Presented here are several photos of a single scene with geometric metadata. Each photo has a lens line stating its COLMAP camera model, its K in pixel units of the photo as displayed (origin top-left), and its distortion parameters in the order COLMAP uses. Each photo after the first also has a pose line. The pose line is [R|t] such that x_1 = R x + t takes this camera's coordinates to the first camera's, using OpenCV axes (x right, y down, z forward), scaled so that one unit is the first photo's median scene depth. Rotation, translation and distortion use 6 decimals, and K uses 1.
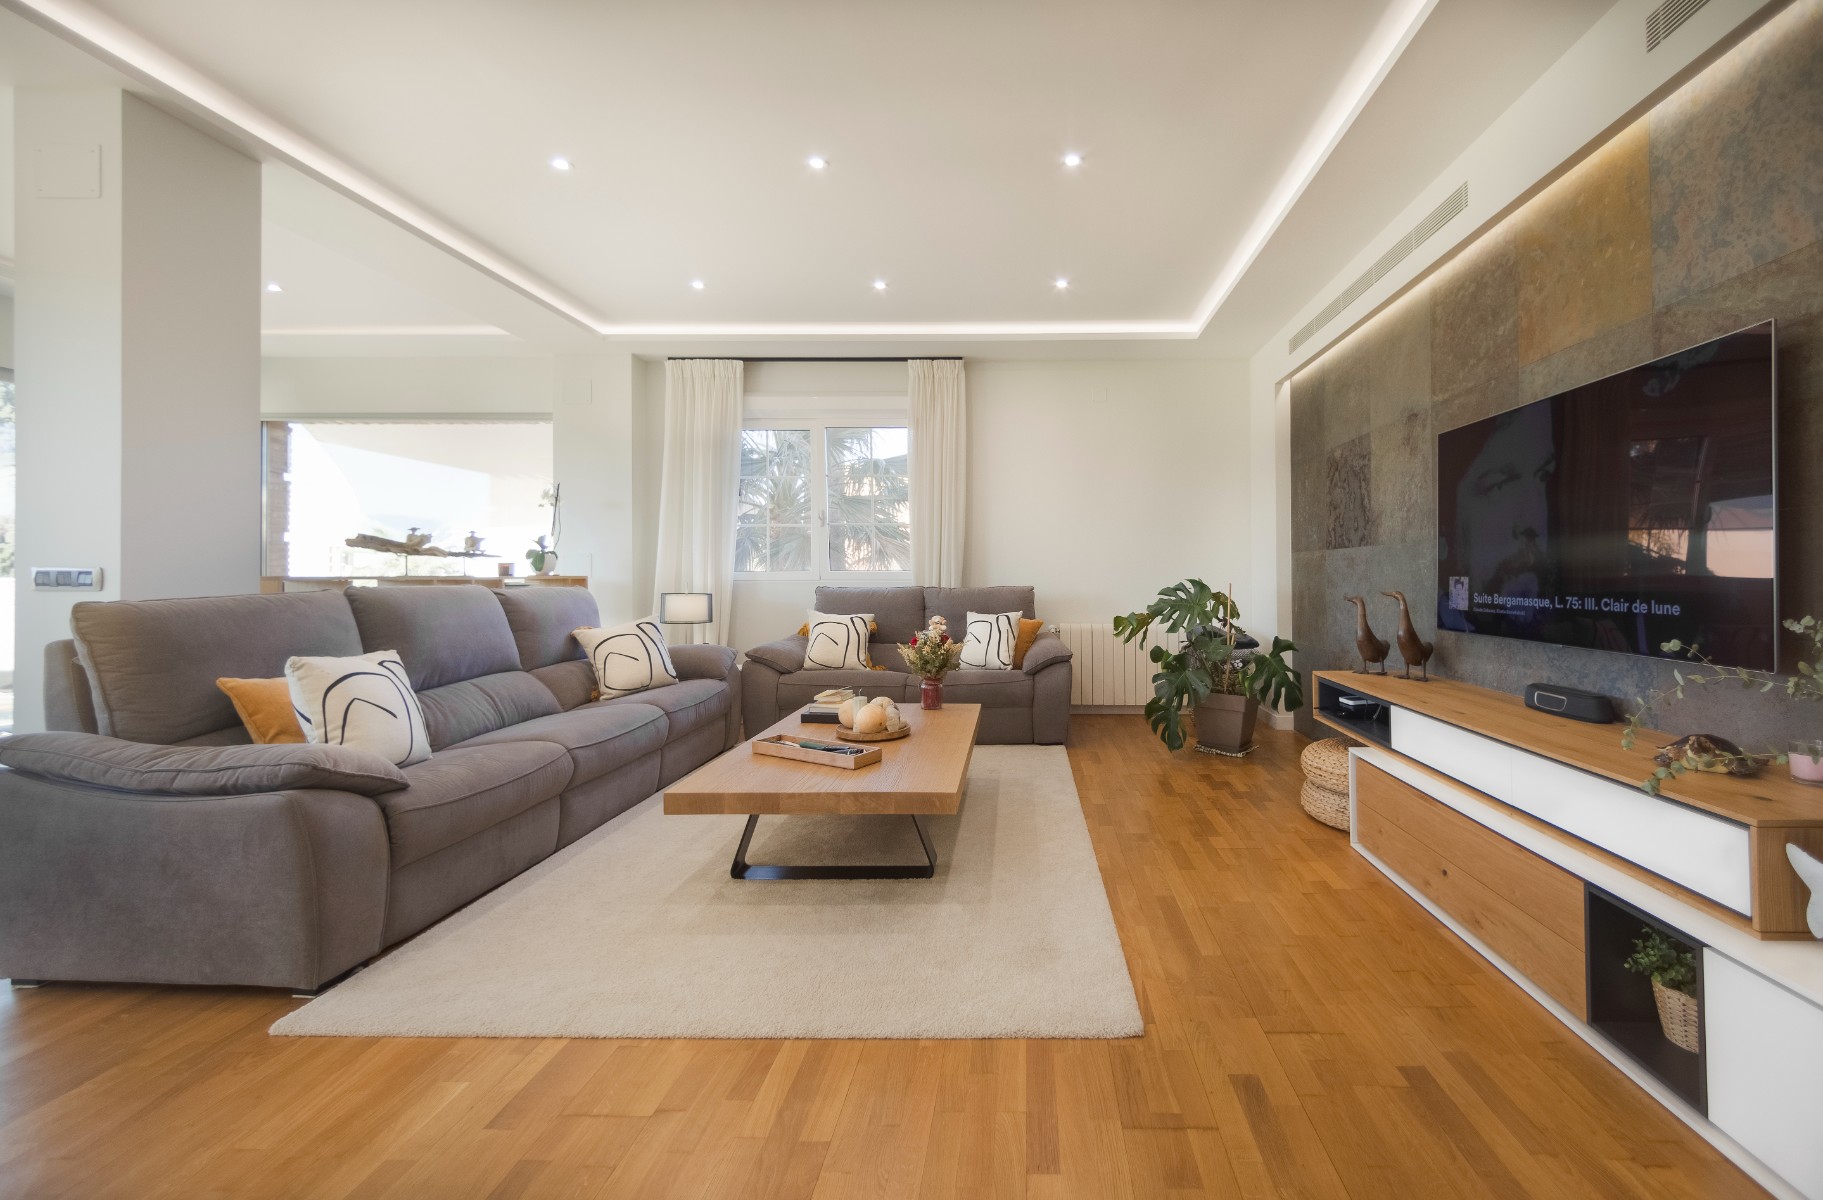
lens RADIAL K [[743.6, 0, 1012.3], [0, 743.6, 565.6], [0, 0, 1]] dist [0.003019, -0.003265]
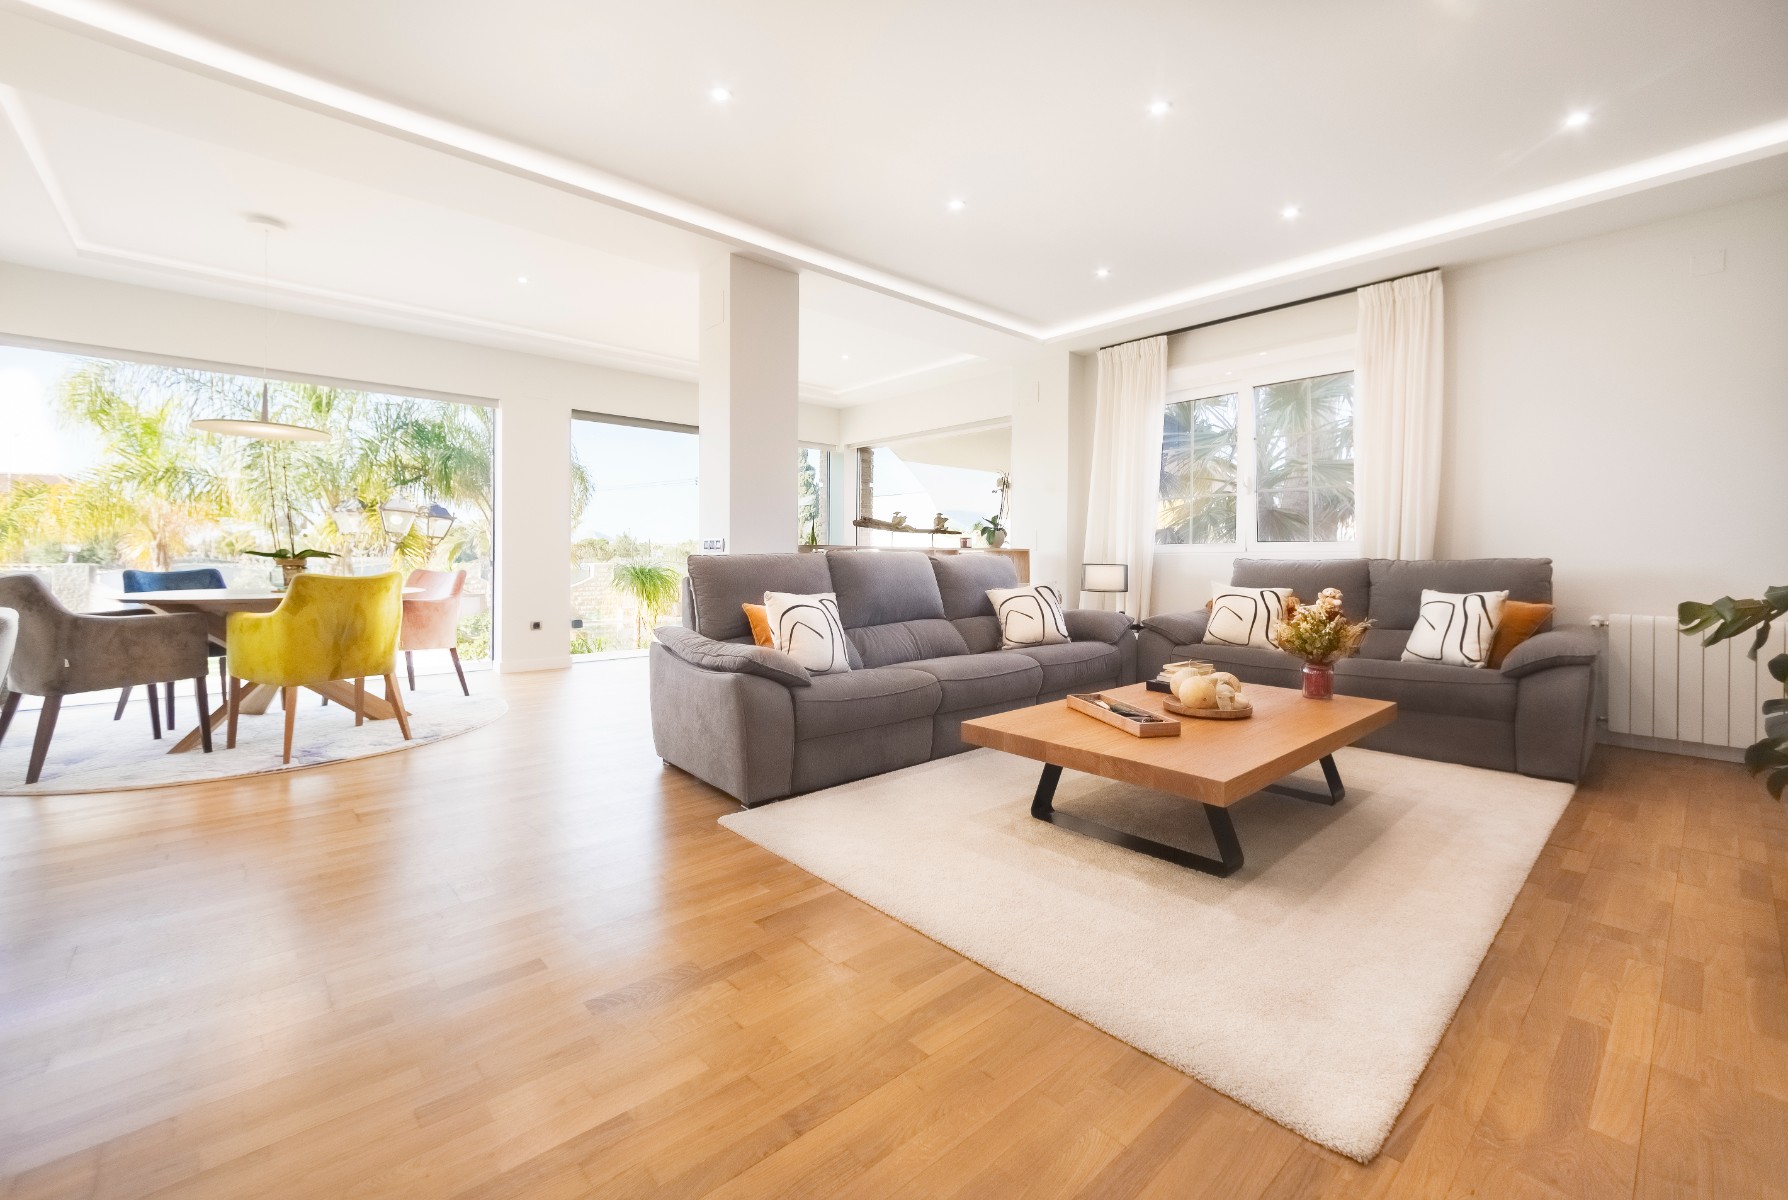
lens RADIAL K [[729.4, 0, 938.0], [0, 729.4, 567.4], [0, 0, 1]] dist [0.003019, -0.003265]
pose [[0.681905, 0.004501, -0.731427, 0.228966], [0.008300, 0.999869, 0.013892, 0.034251], [0.731394, -0.015544, 0.681778, 0.144534]]
